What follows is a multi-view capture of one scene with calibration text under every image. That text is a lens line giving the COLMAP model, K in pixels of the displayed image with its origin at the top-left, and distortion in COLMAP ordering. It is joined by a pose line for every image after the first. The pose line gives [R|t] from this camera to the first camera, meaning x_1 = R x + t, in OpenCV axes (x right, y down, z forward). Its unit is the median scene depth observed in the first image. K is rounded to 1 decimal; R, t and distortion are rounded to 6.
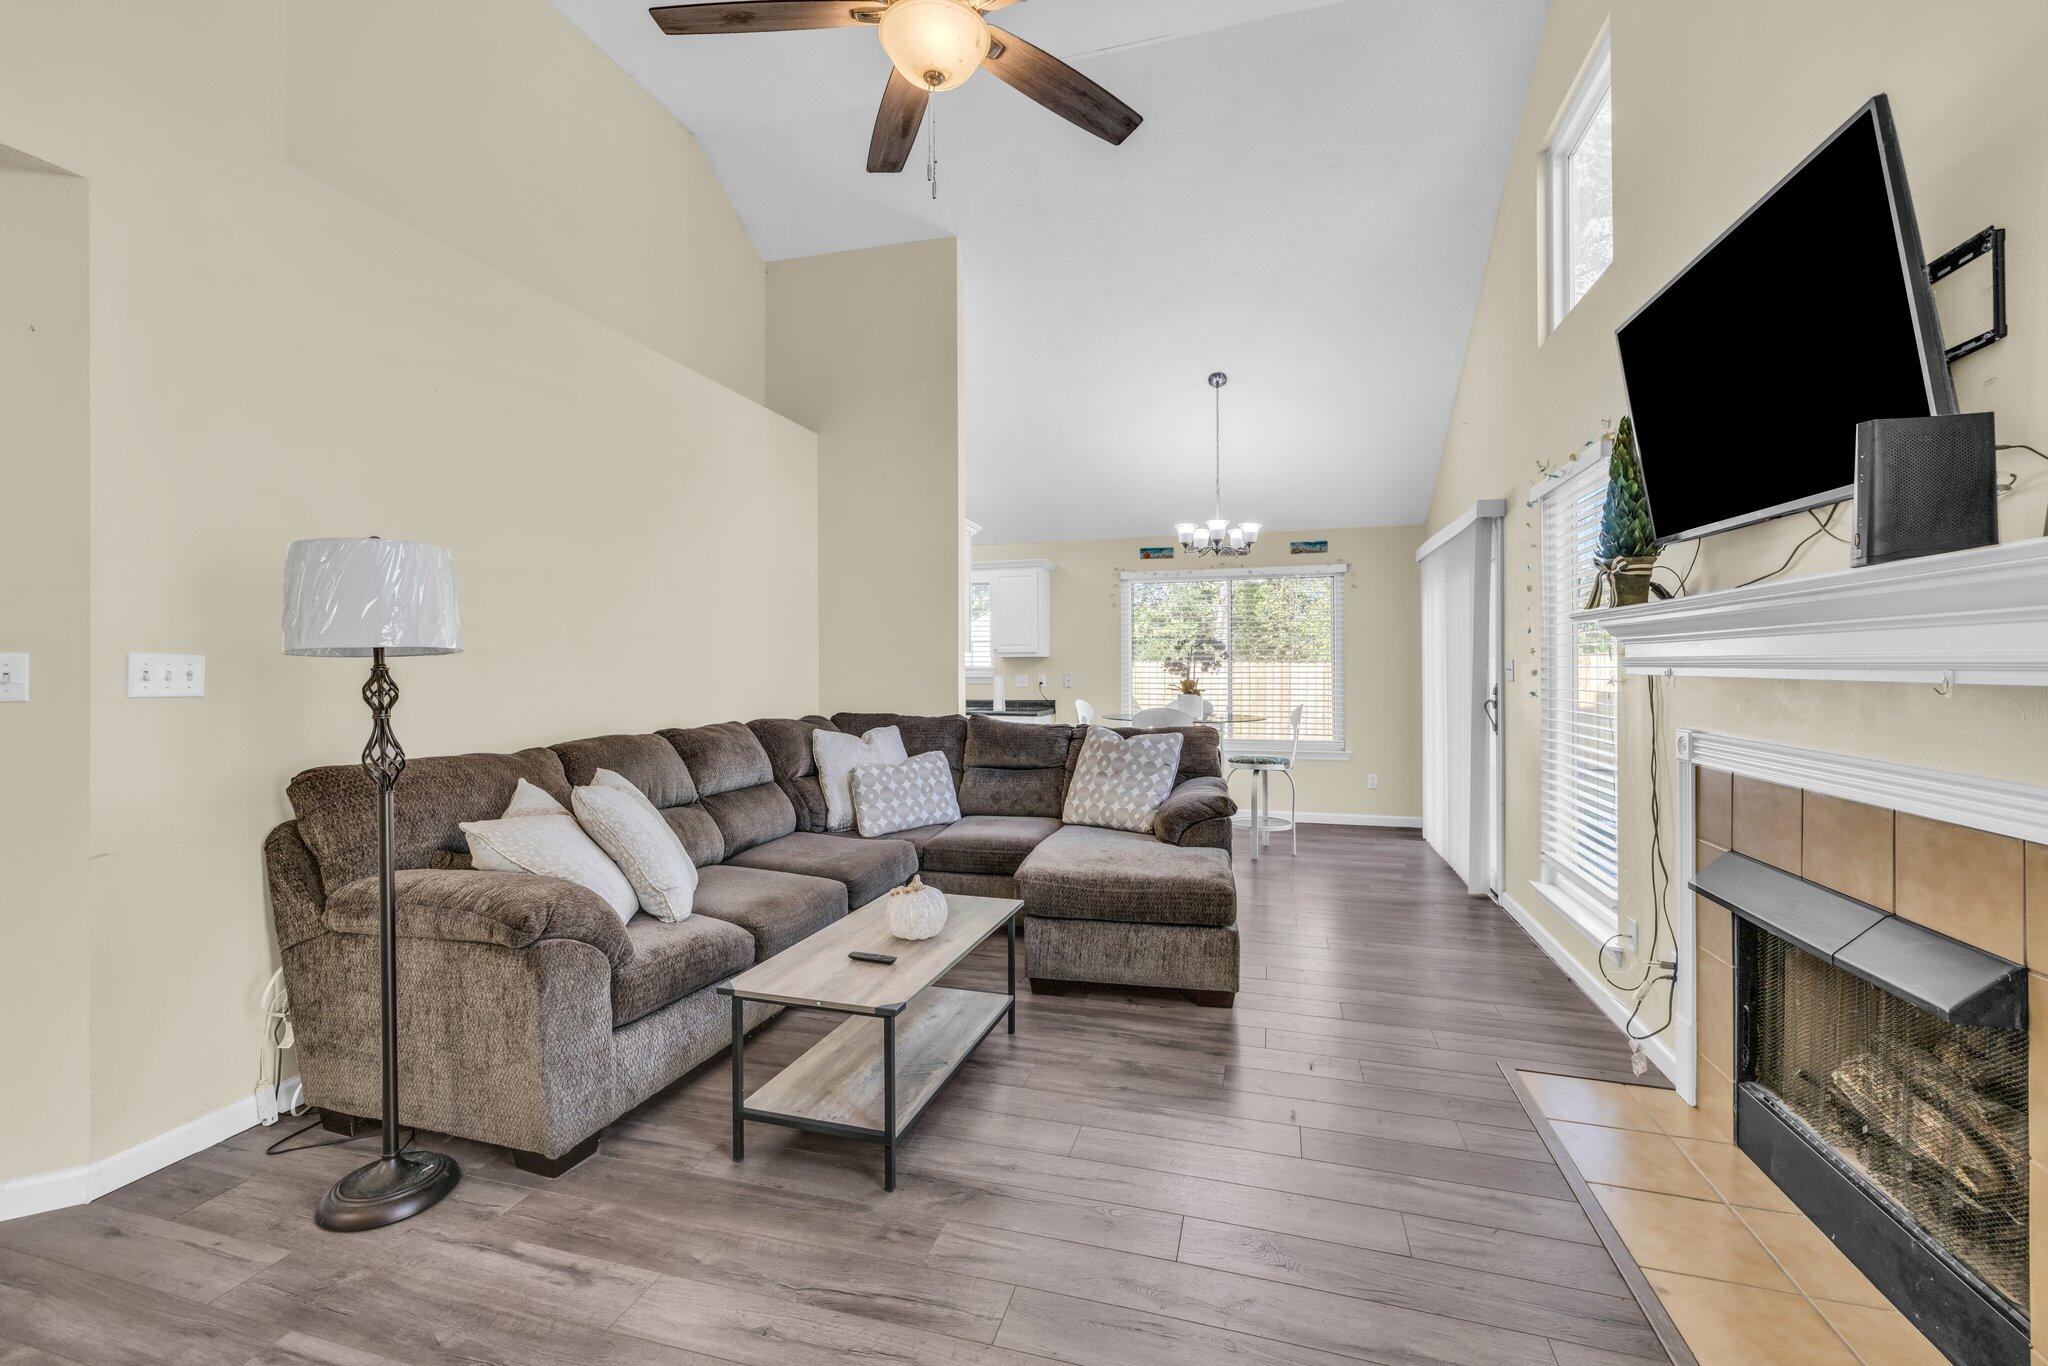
lens RADIAL K [[864.4, 0, 1025.8], [0, 864.4, 674.5], [0, 0, 1]] dist [0.000347, 0.000442]
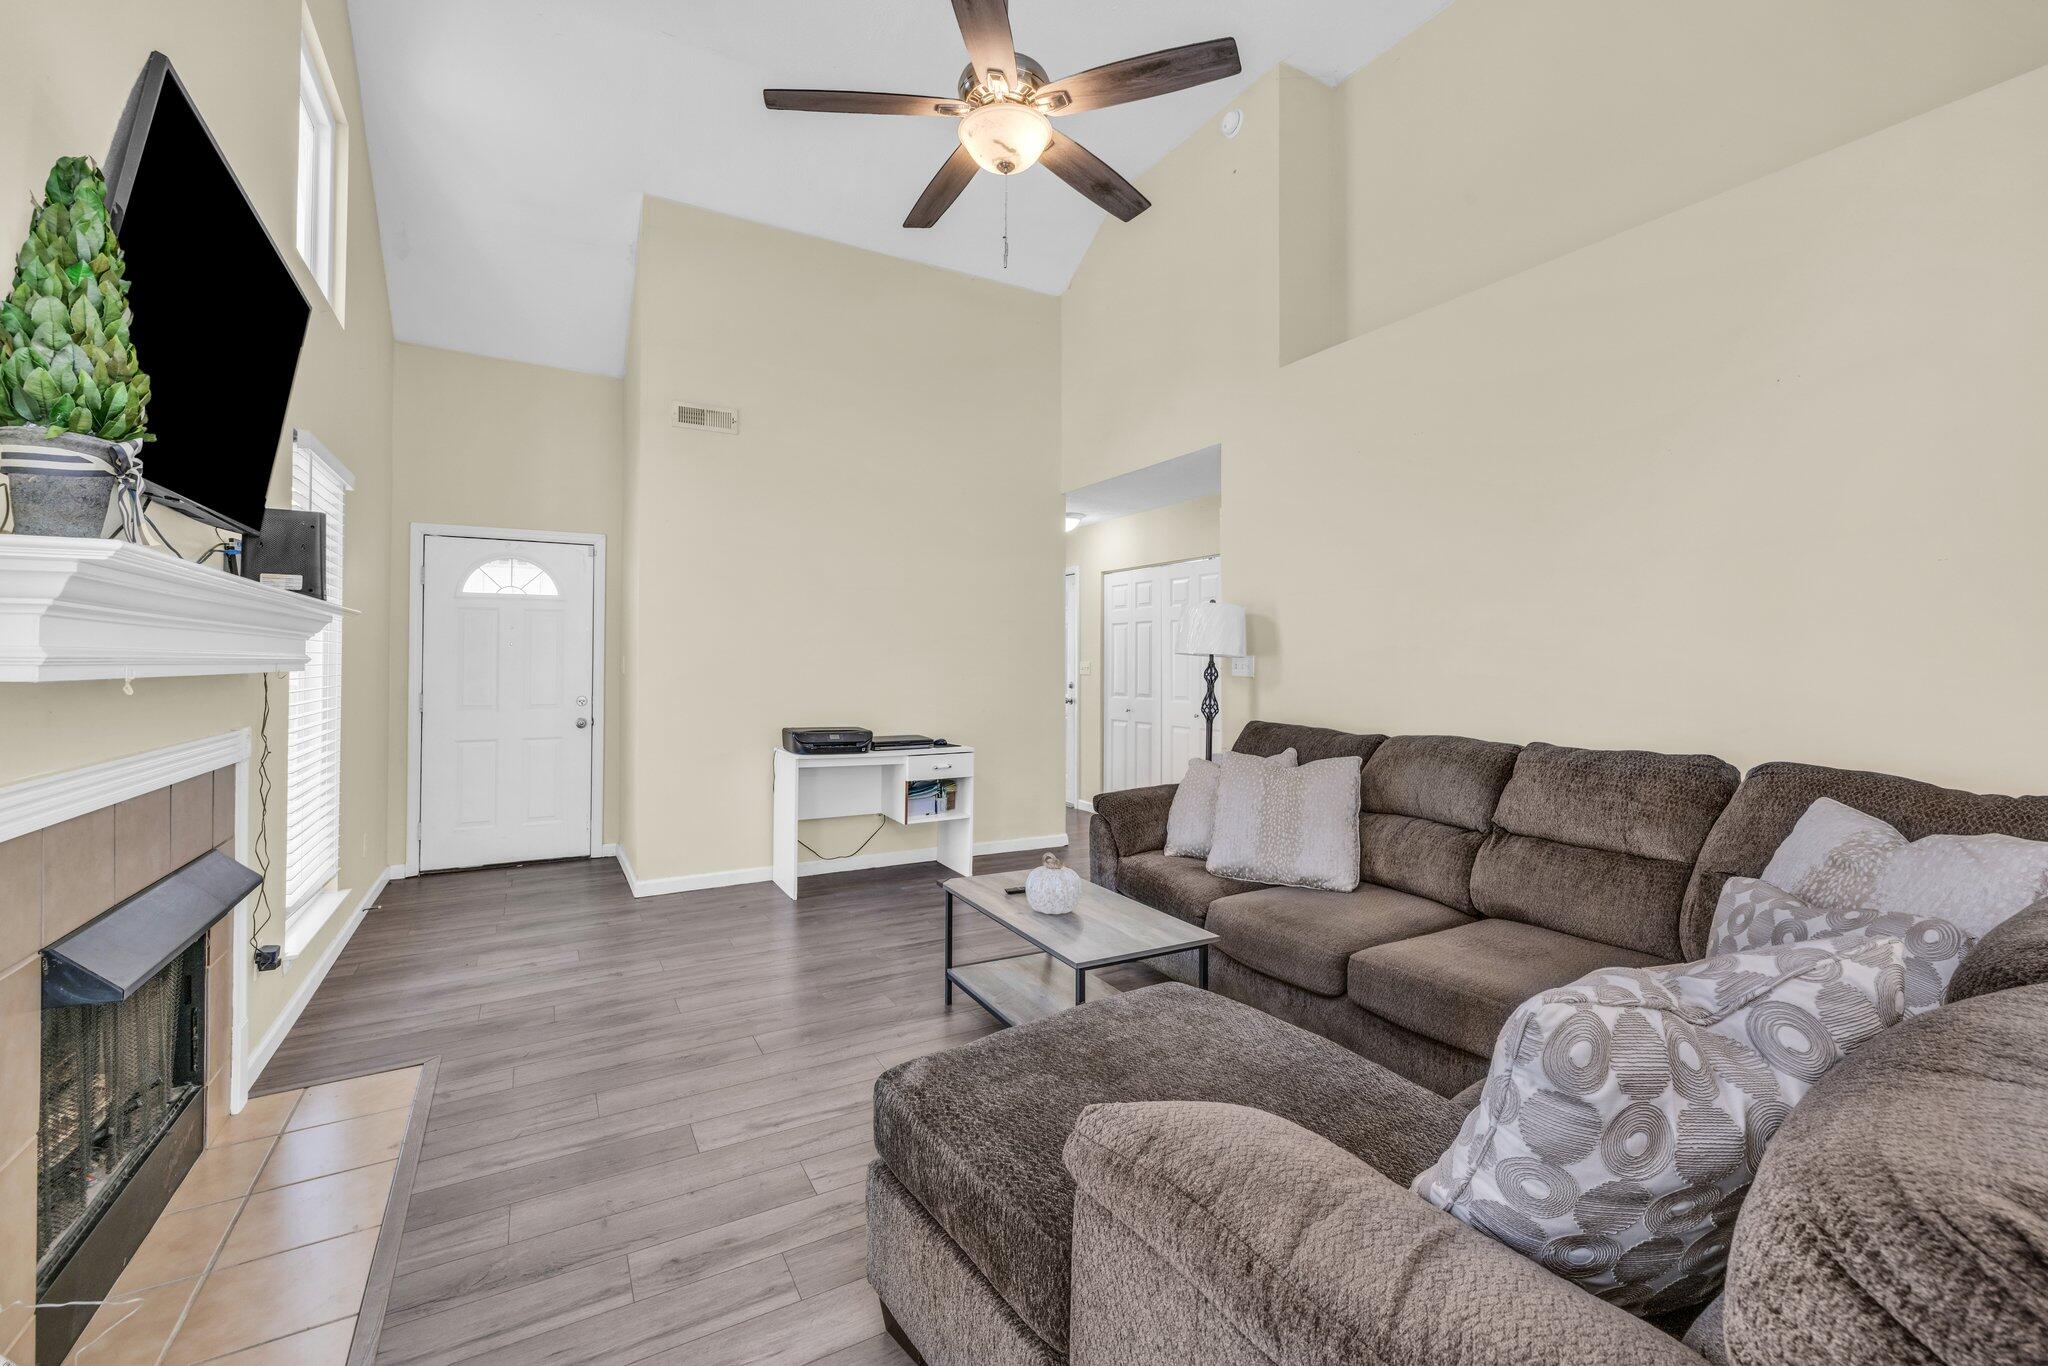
lens RADIAL K [[861.8, 0, 1024.0], [0, 861.8, 683.0], [0, 0, 1]] dist [-0.001027, 0.000226]
pose [[-0.701680, 0.017258, -0.712283, 0.416564], [-0.005666, 0.999540, 0.029800, -0.008942], [0.712470, 0.024946, -0.701259, 1.071040]]
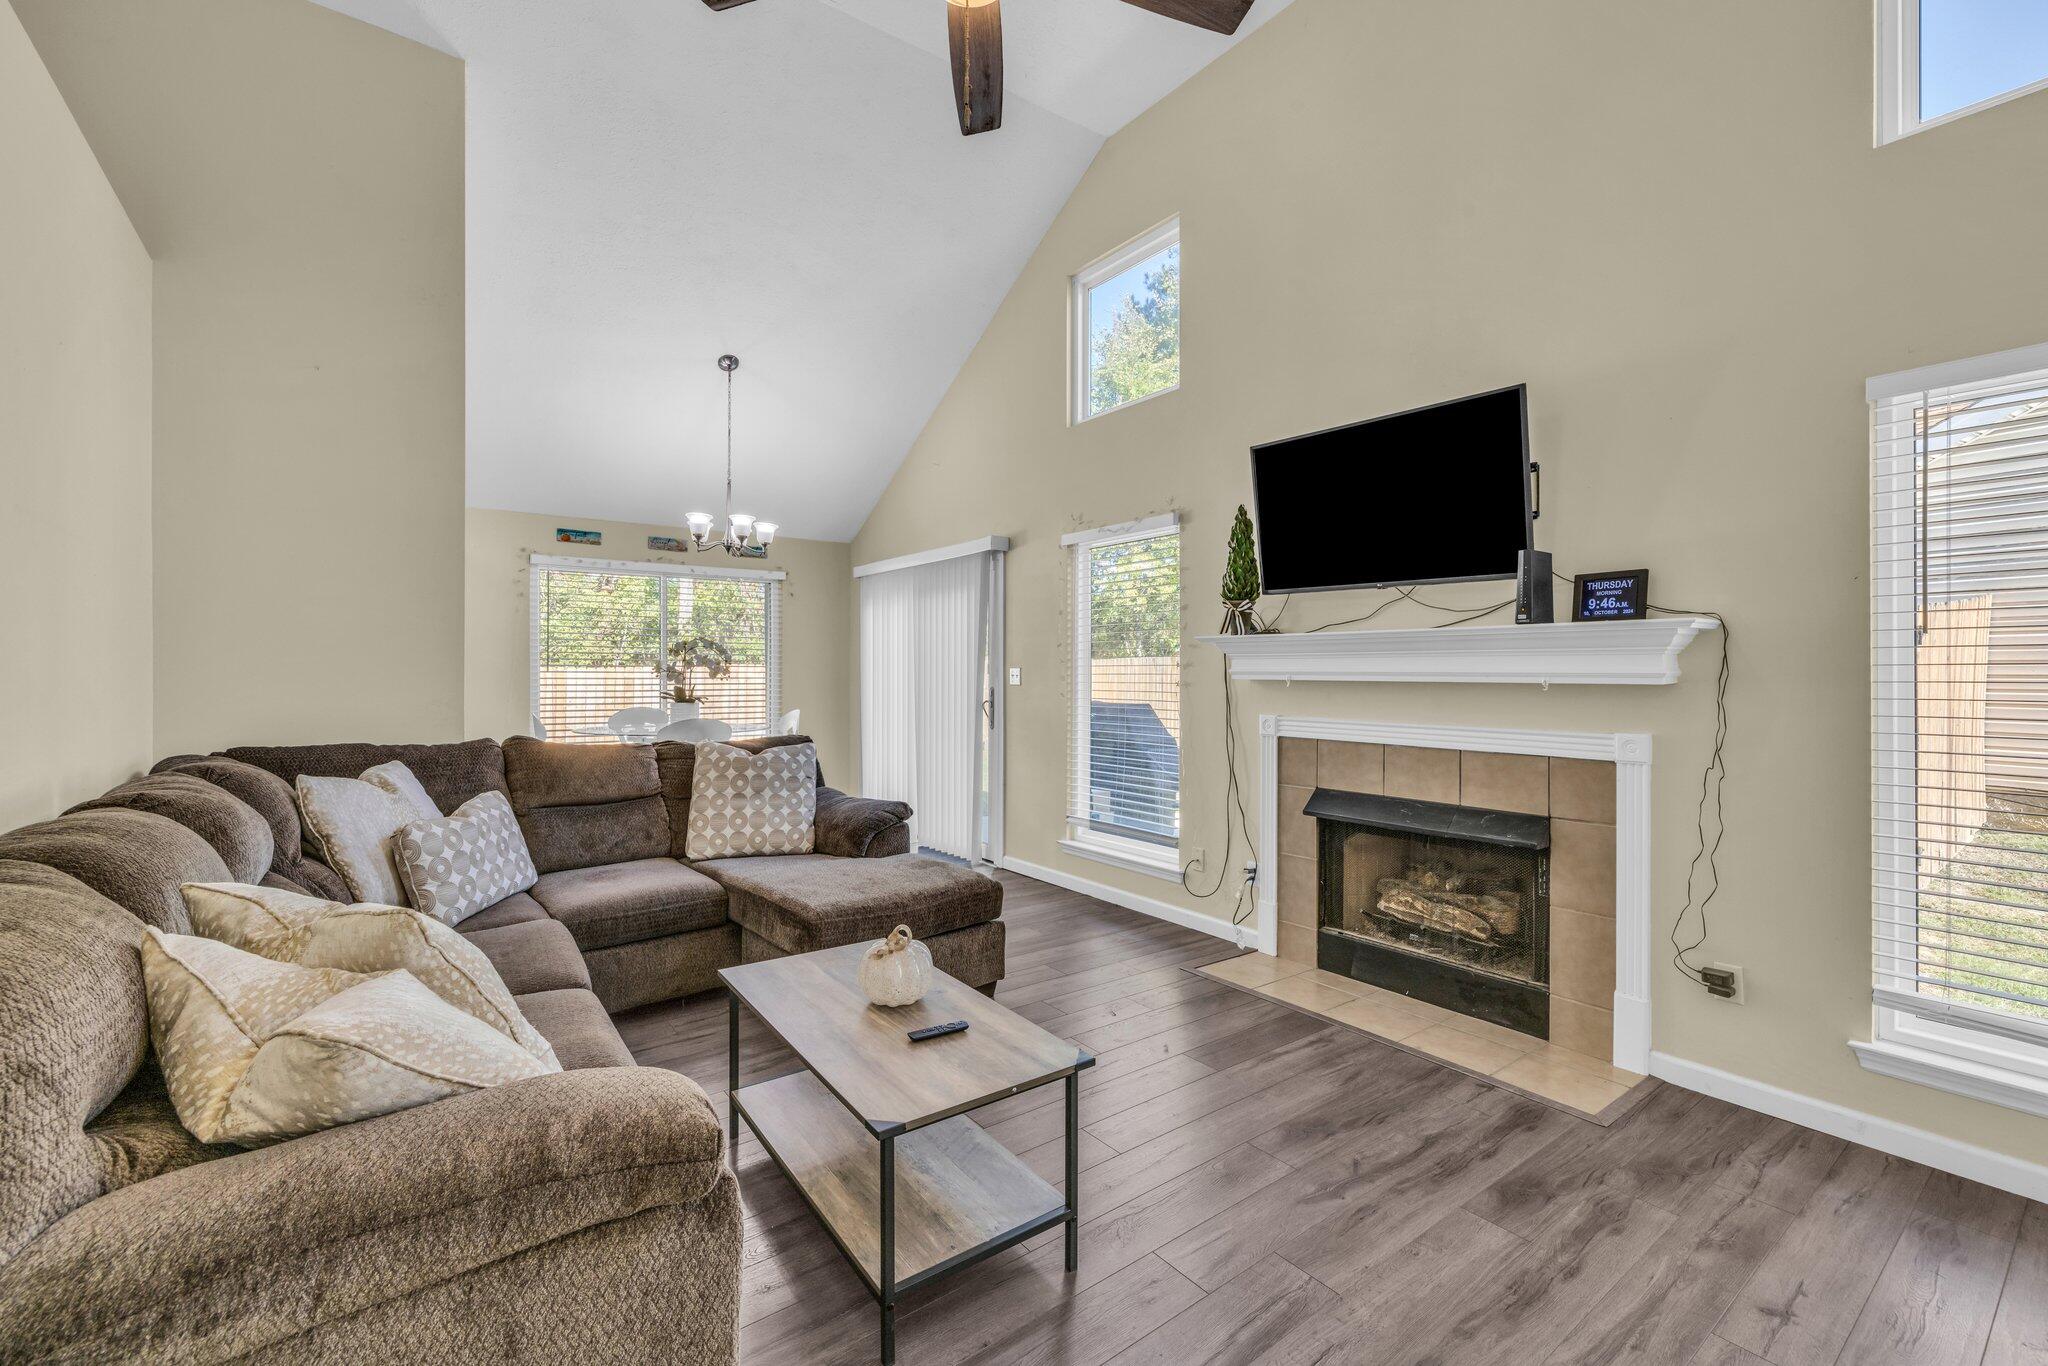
lens RADIAL K [[861.8, 0, 1024.0], [0, 861.8, 683.0], [0, 0, 1]] dist [-0.001027, 0.000226]
pose [[0.603205, -0.006952, 0.797556, -0.434953], [0.003785, 0.999976, 0.005853, -0.002297], [-0.797577, -0.000512, 0.603217, 0.251229]]
